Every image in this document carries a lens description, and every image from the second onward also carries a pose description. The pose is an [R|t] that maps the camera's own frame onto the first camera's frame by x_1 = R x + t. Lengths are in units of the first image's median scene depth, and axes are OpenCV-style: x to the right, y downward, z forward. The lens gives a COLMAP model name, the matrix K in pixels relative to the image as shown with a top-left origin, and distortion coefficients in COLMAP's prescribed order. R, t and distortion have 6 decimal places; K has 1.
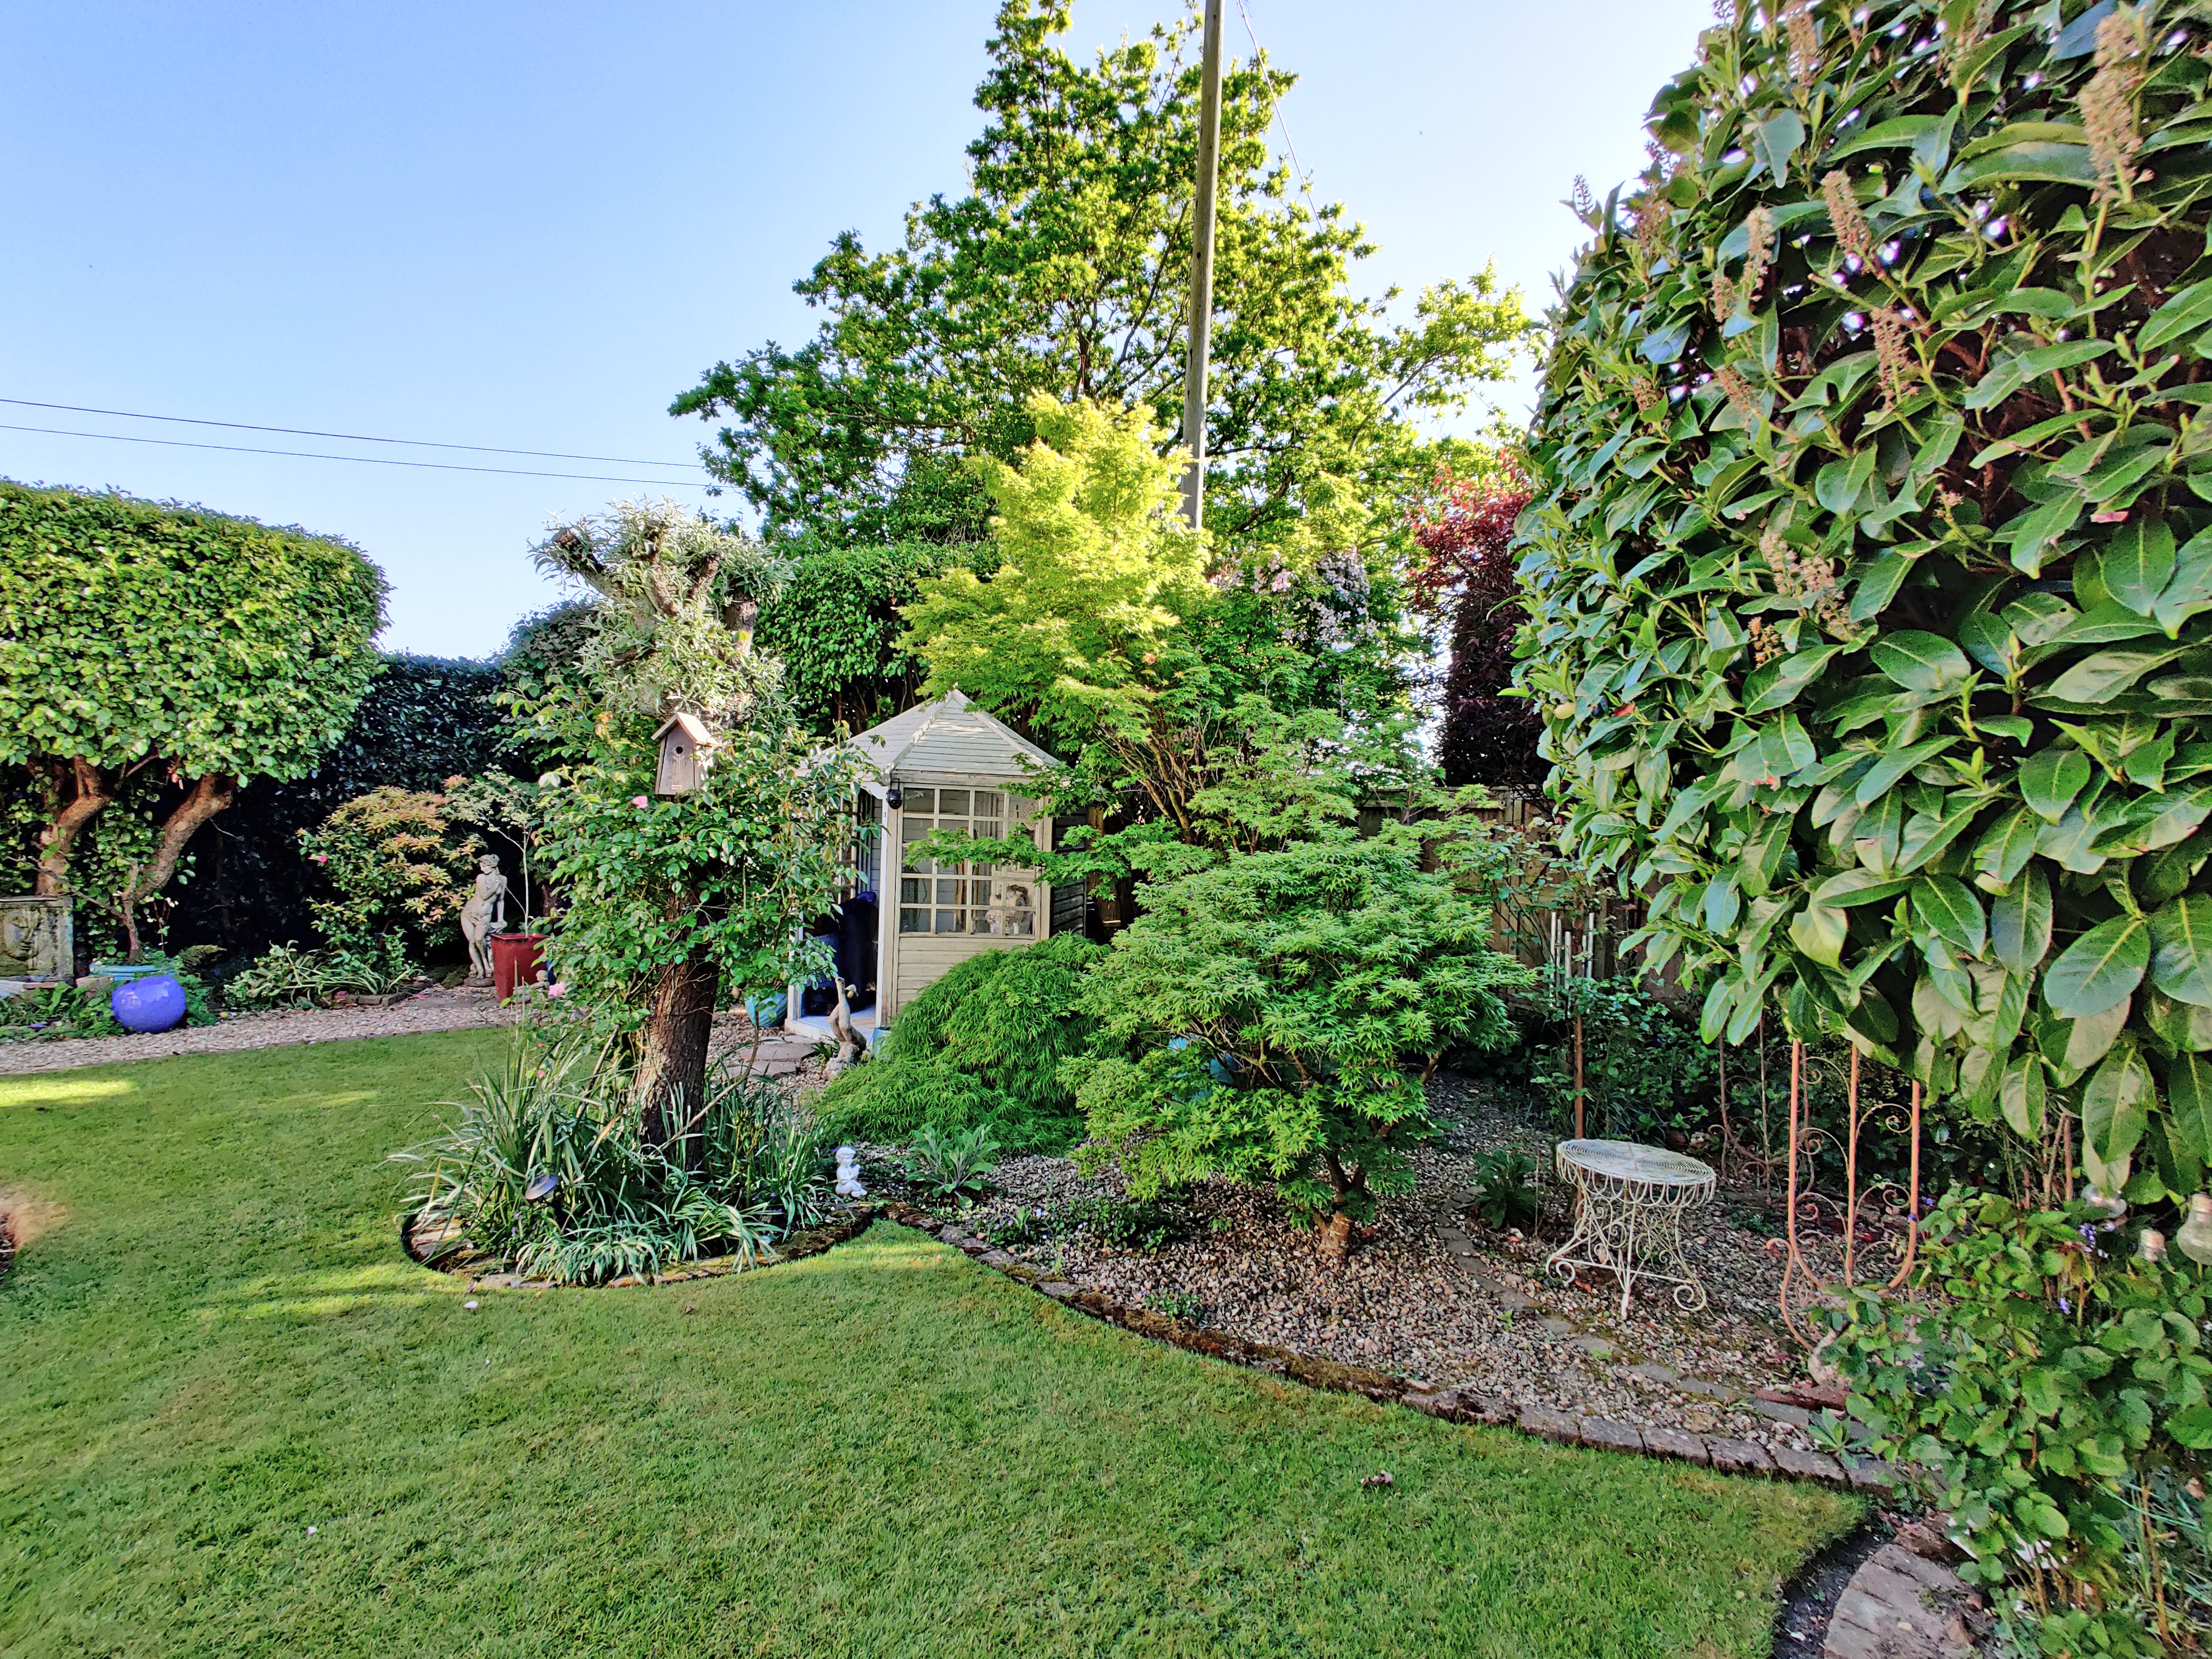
lens RADIAL K [[1067.9, 0, 1106.1], [0, 1067.9, 830.4], [0, 0, 1]] dist [0.005747, 0.001445]
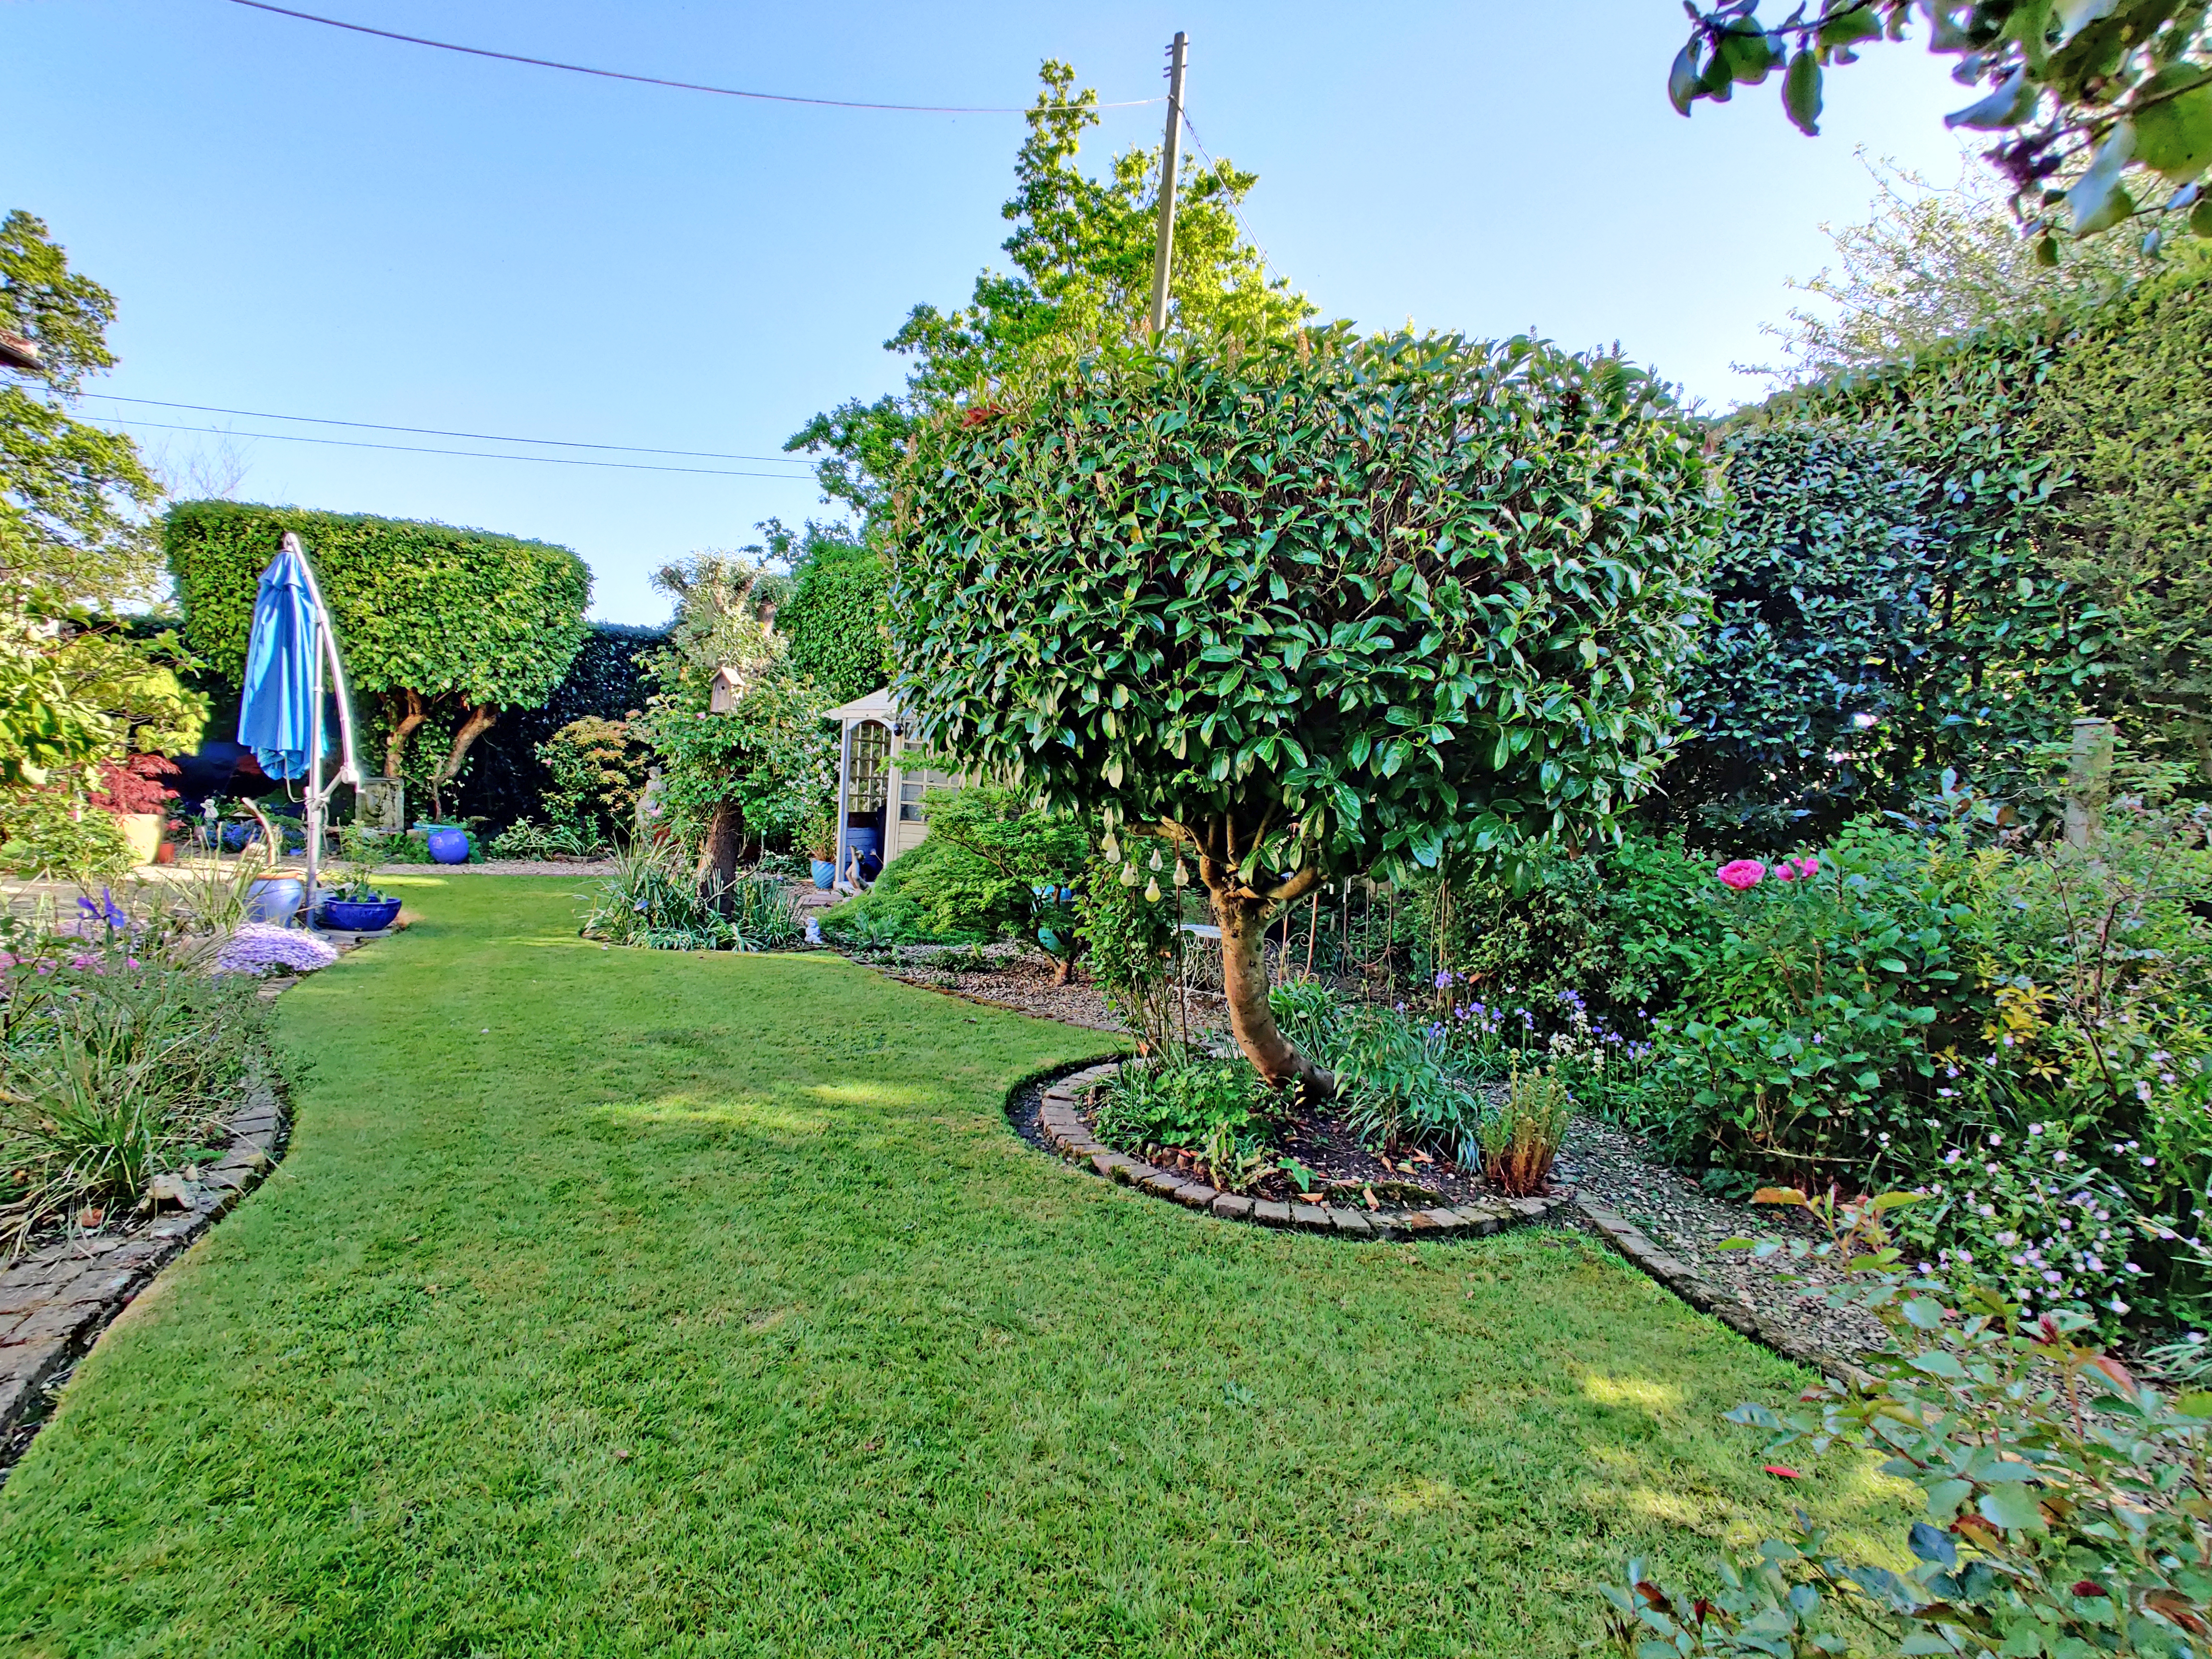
lens RADIAL K [[1067.9, 0, 1101.9], [0, 1067.9, 830.4], [0, 0, 1]] dist [0.005747, 0.001445]
pose [[0.986759, 0.044135, -0.156072, 0.285680], [-0.039155, 0.998626, 0.034839, 0.042065], [0.157396, -0.028266, 0.987131, -0.378977]]
